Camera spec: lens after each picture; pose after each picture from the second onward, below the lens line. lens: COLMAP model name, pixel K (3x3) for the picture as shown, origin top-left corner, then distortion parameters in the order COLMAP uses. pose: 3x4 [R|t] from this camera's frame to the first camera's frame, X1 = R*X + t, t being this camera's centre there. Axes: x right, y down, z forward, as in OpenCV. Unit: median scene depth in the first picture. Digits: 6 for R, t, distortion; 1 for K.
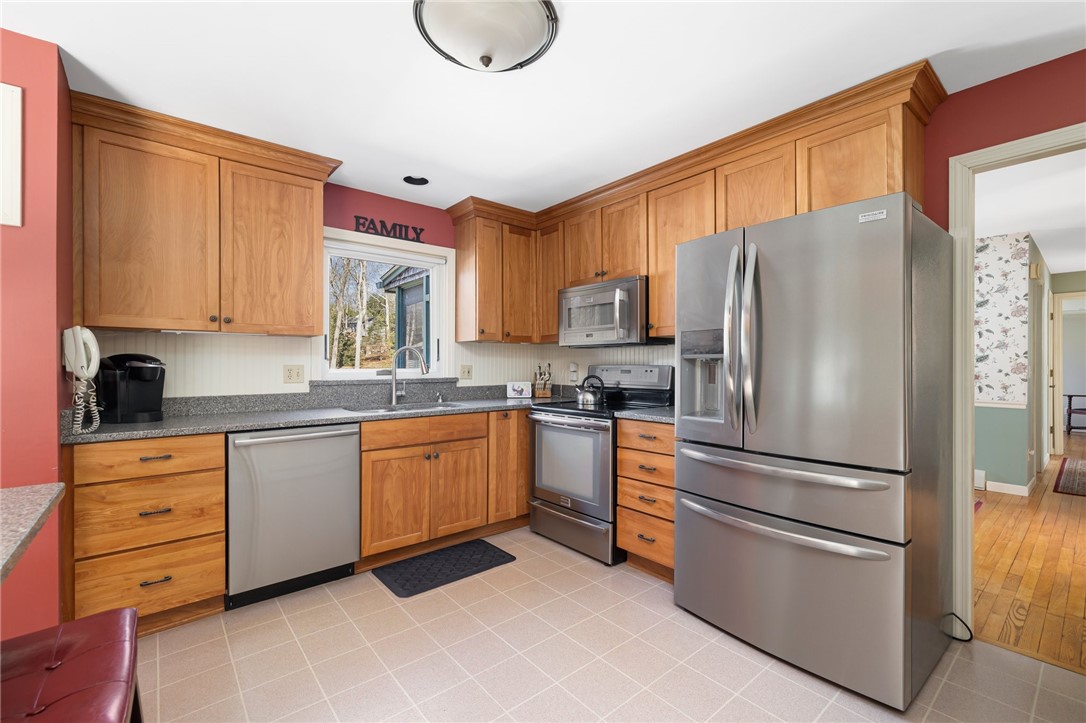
lens RADIAL K [[464.4, 0, 537.4], [0, 464.4, 367.1], [0, 0, 1]] dist [-0.001913, -0.000217]
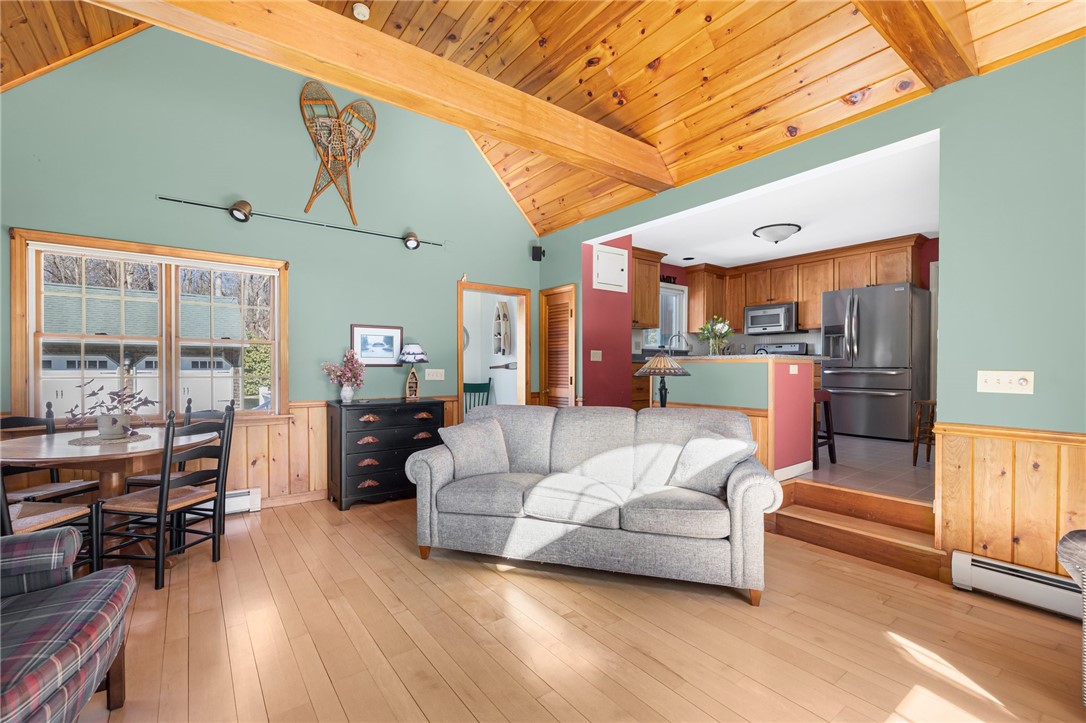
lens RADIAL K [[469.7, 0, 540.7], [0, 469.7, 373.5], [0, 0, 1]] dist [0.001245, 0.000181]
pose [[0.998710, 0.004739, -0.050554, -0.901620], [-0.004382, 0.999965, 0.007177, 0.139791], [0.050586, -0.006946, 0.998696, -1.350763]]
